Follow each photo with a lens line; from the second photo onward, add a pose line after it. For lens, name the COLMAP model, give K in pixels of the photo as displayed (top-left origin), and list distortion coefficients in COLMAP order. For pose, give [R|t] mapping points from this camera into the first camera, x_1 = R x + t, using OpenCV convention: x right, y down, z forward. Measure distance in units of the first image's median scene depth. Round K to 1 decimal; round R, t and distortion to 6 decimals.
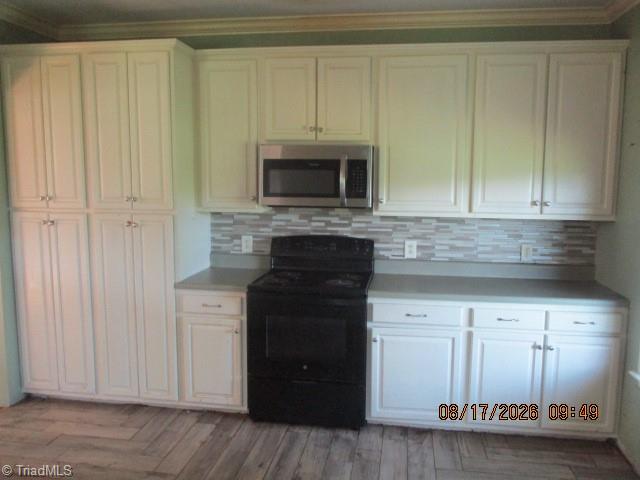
lens RADIAL K [[538.1, 0, 321.1], [0, 538.1, 242.4], [0, 0, 1]] dist [-0.015843, 0.009726]
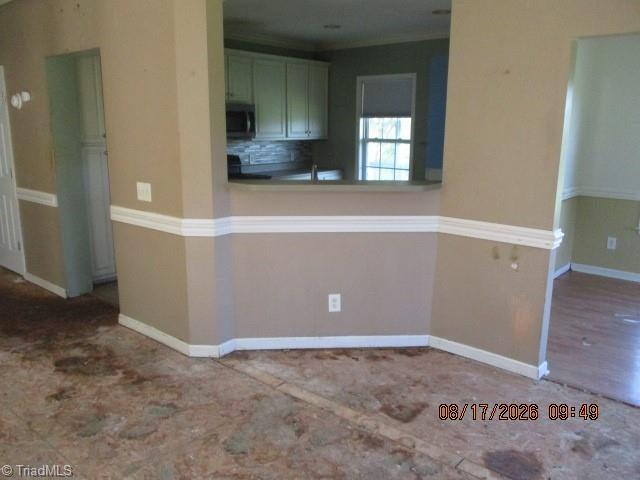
lens RADIAL K [[538.1, 0, 320.6], [0, 538.1, 239.4], [0, 0, 1]] dist [-0.015843, 0.009726]
pose [[0.538512, -0.184210, 0.822235, -1.458109], [0.094575, 0.982859, 0.158255, 0.016834], [-0.837293, -0.007459, 0.546703, -0.274509]]
